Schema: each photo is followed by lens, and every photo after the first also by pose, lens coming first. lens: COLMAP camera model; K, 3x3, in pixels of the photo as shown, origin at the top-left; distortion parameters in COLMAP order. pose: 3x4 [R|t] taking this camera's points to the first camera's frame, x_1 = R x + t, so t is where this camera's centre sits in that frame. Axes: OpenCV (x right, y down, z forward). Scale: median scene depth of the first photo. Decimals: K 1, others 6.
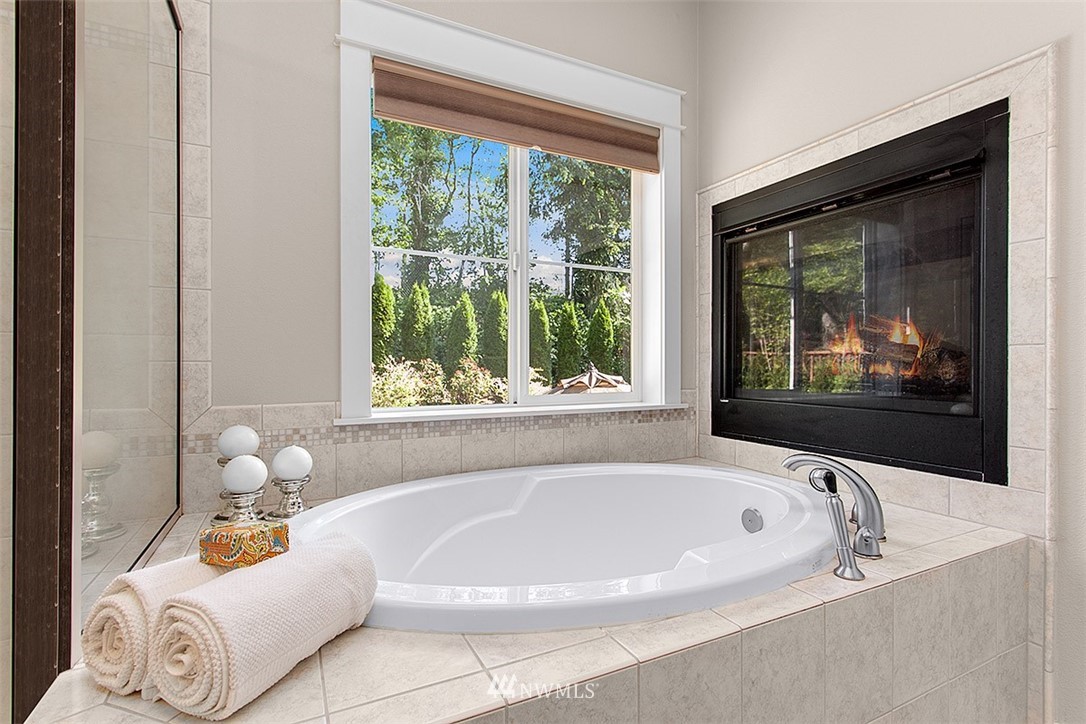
lens RADIAL K [[522.7, 0, 545.0], [0, 522.7, 365.7], [0, 0, 1]] dist [0.001025, 0.000218]
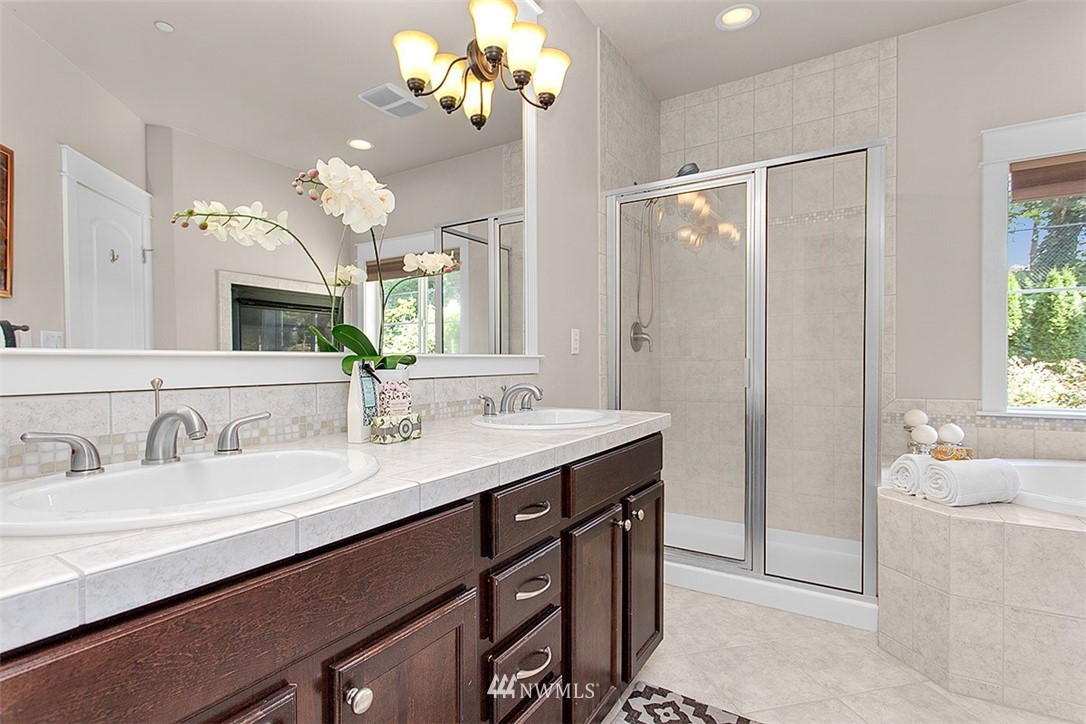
lens RADIAL K [[522.7, 0, 544.4], [0, 522.7, 369.4], [0, 0, 1]] dist [0.001025, 0.000218]
pose [[0.527607, 0.008319, -0.849448, 0.046287], [0.001697, 0.999940, 0.010847, -0.007834], [0.849487, -0.007164, 0.527561, -0.177304]]
